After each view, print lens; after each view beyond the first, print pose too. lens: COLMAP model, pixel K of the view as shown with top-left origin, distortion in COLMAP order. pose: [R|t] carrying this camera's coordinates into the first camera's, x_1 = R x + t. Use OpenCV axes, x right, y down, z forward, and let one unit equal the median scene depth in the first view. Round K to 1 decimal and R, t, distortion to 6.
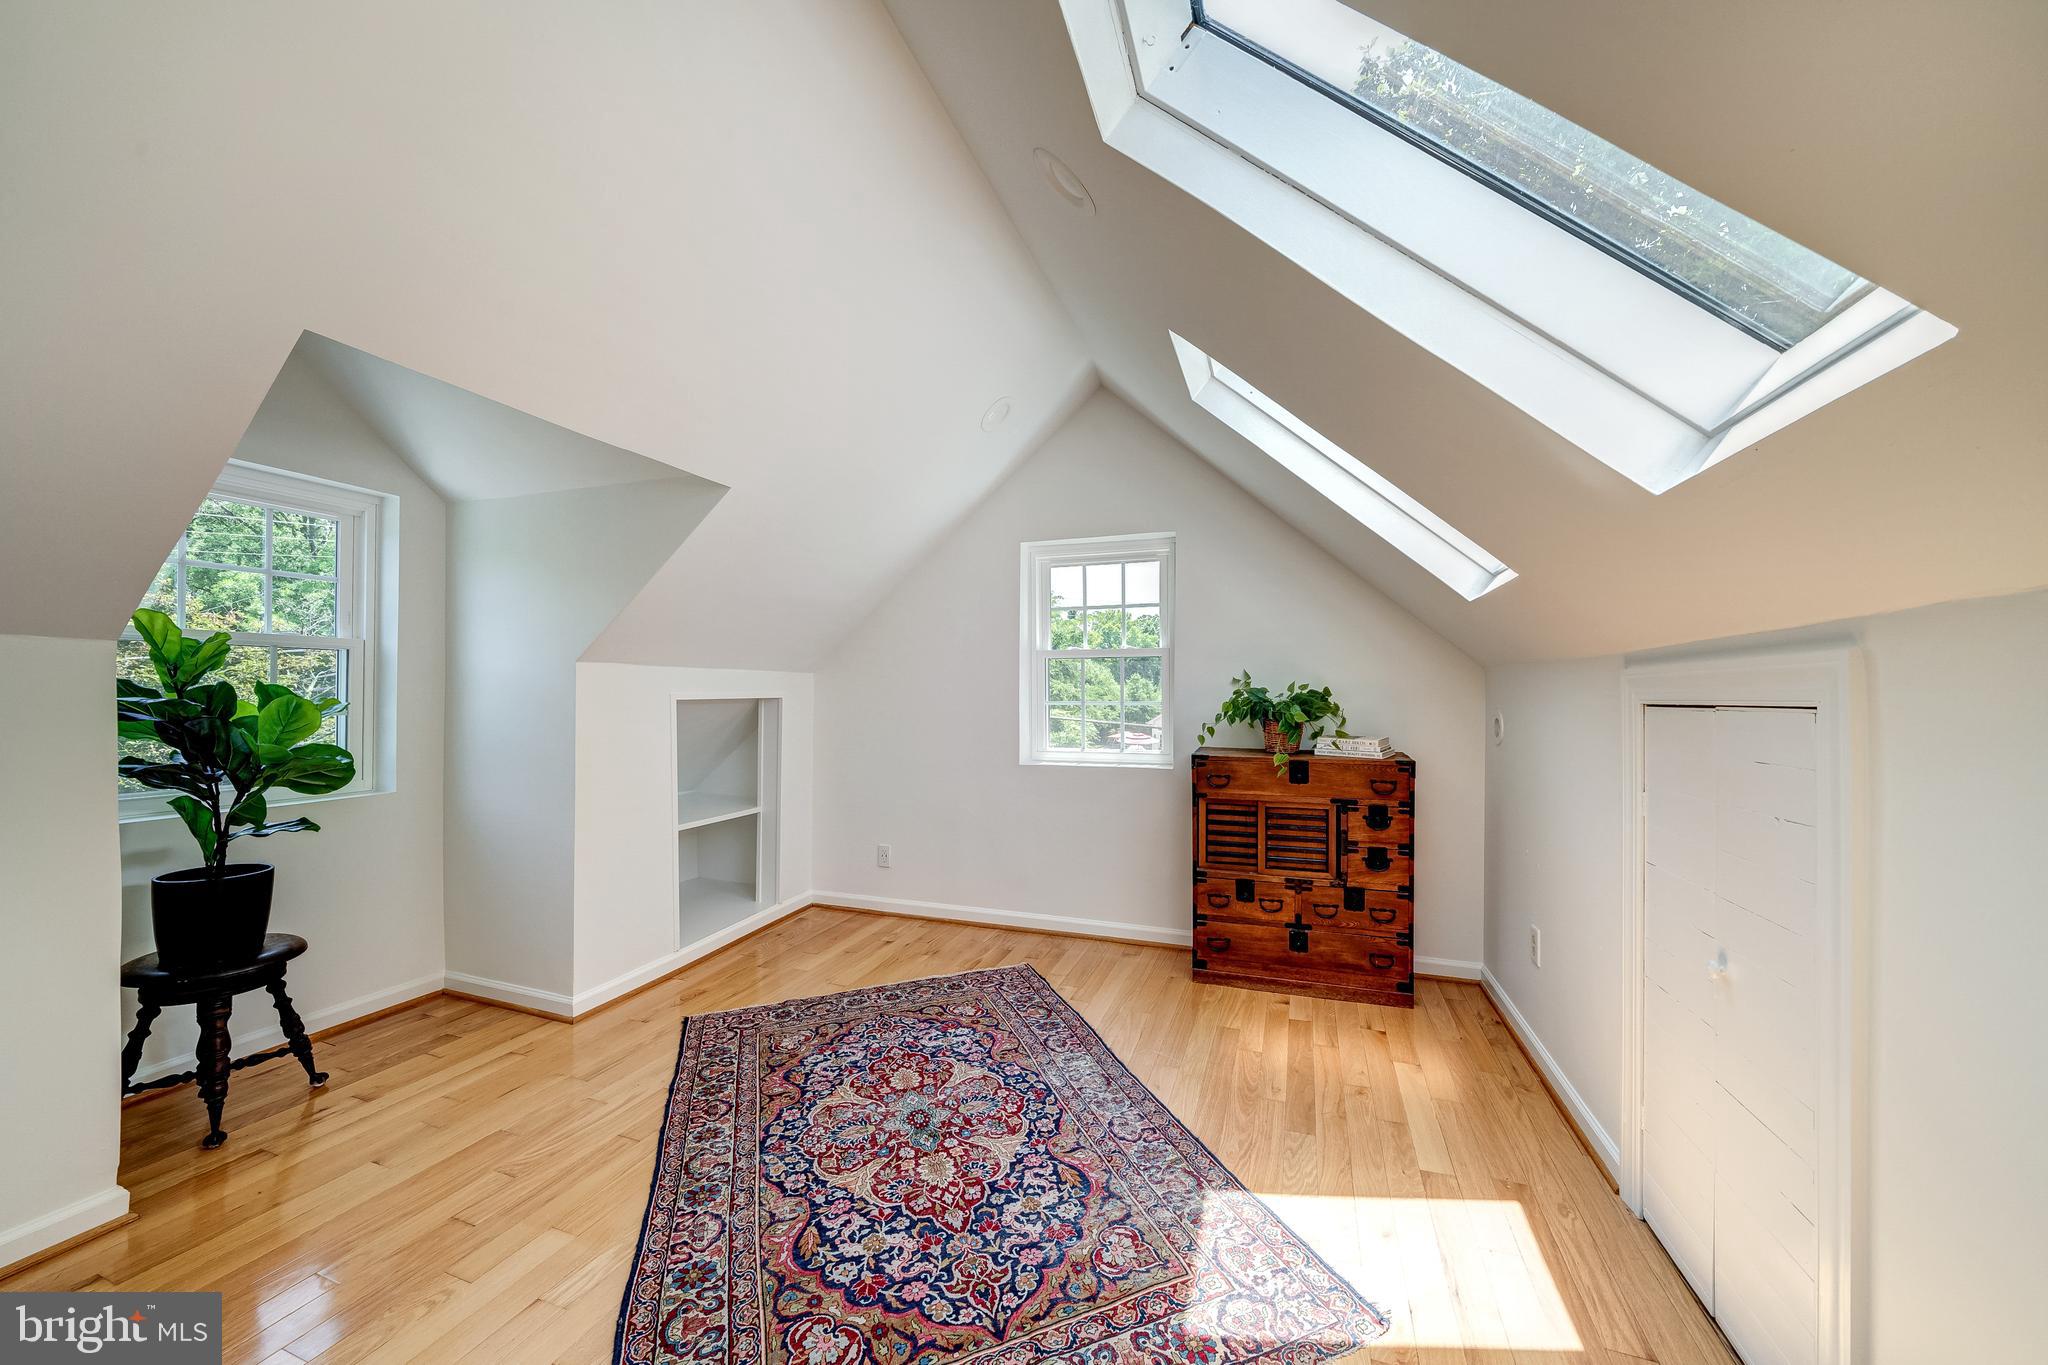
lens RADIAL K [[676.4, 0, 1046.2], [0, 676.4, 685.3], [0, 0, 1]] dist [-0.002402, -0.000114]
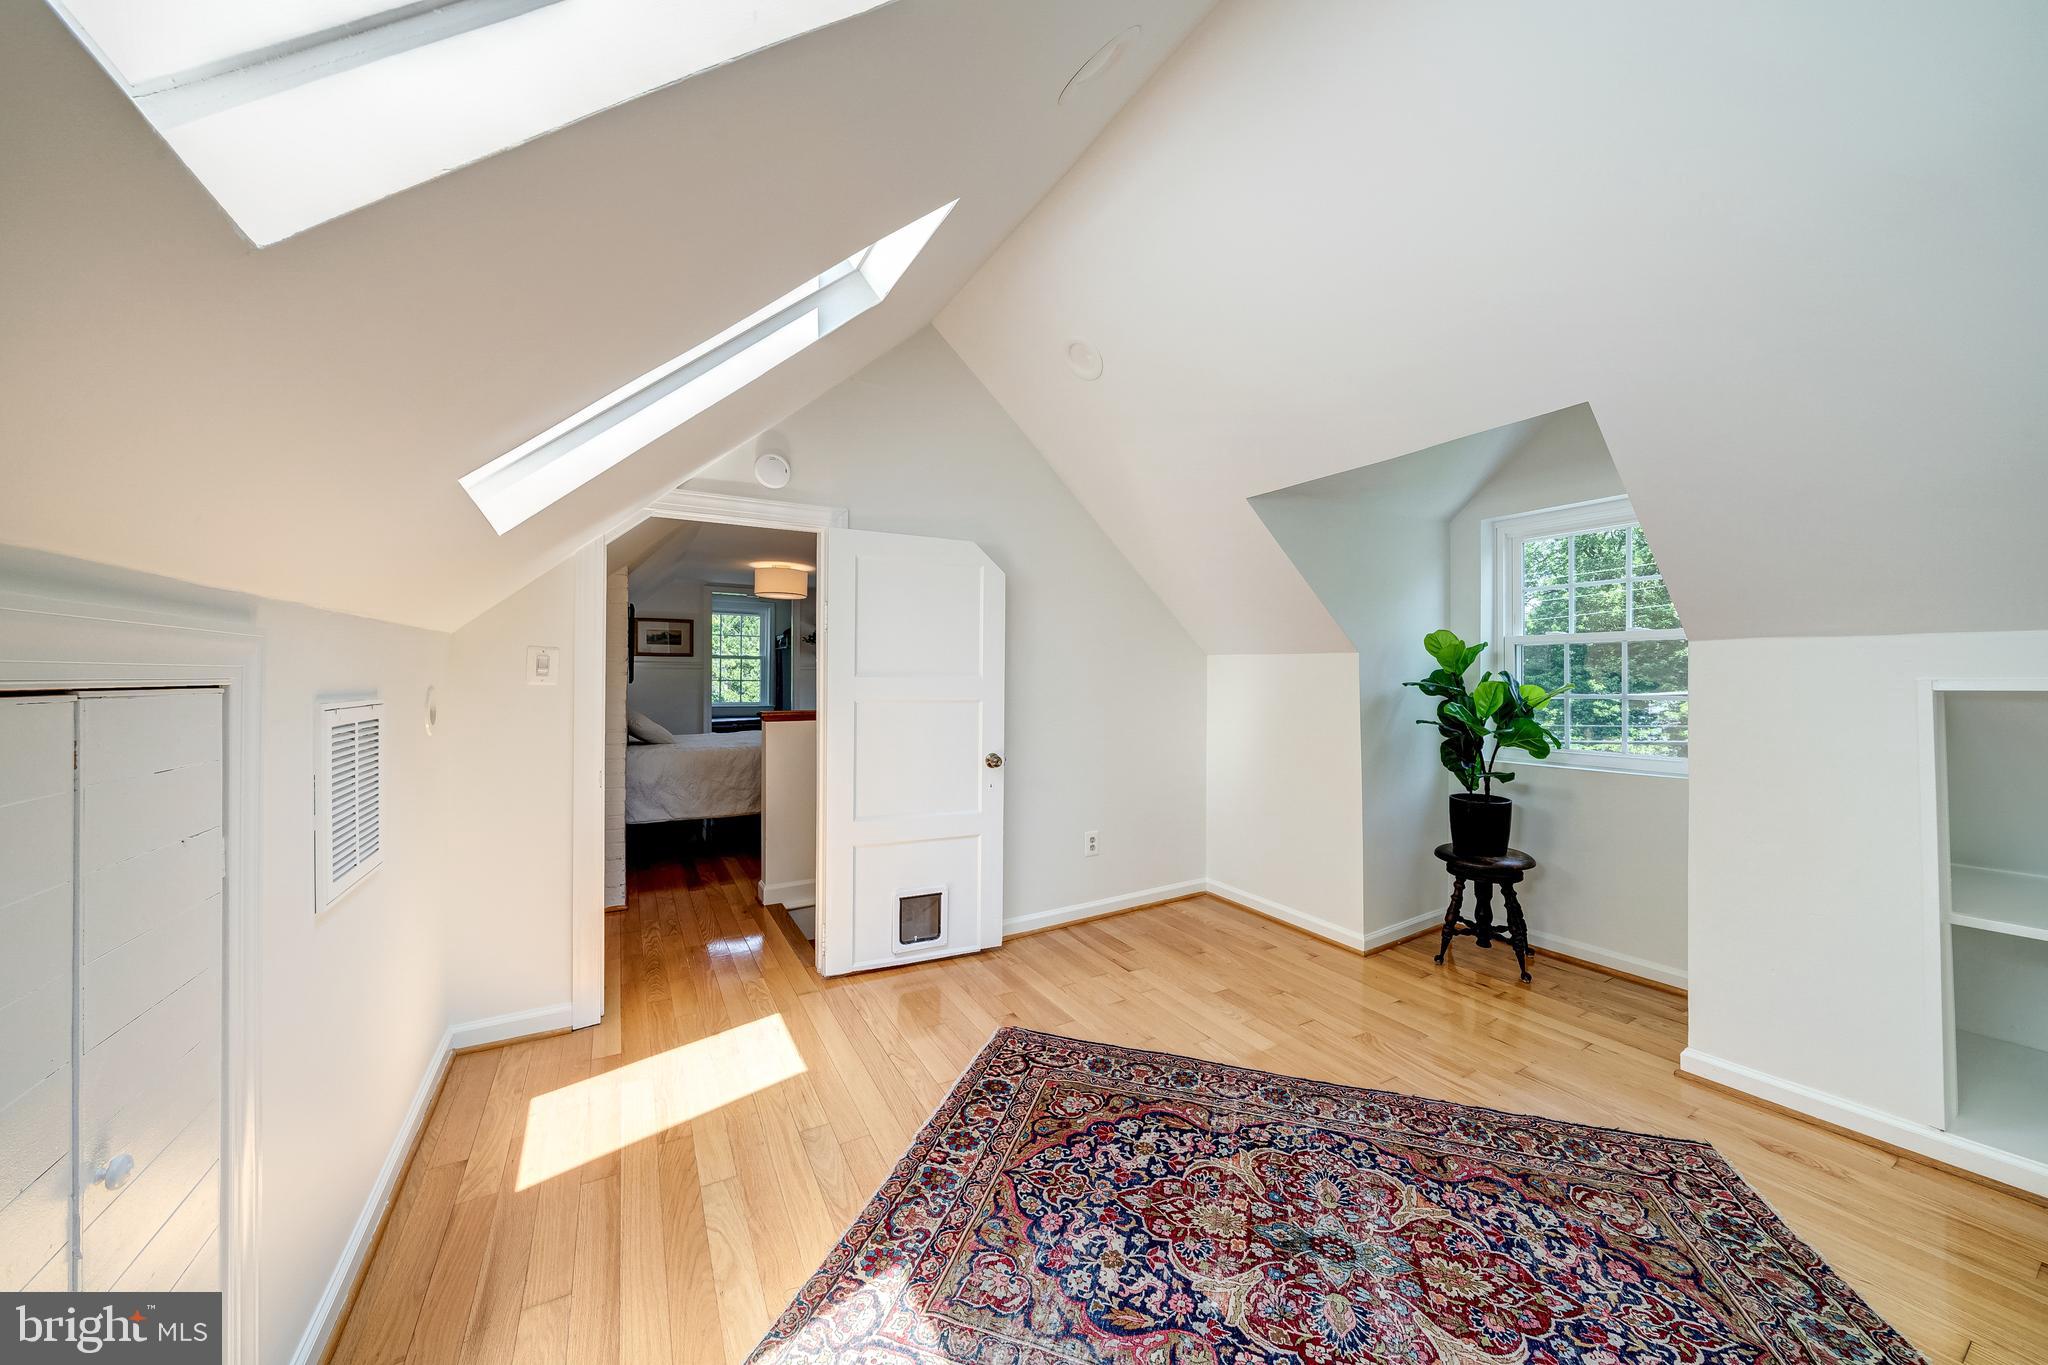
lens RADIAL K [[676.4, 0, 1041.3], [0, 676.4, 681.9], [0, 0, 1]] dist [-0.002402, -0.000114]
pose [[-0.609213, 0.000623, -0.793006, 0.764286], [0.007239, 0.999962, -0.004776, 0.021331], [0.792974, -0.008650, -0.609195, 1.536302]]
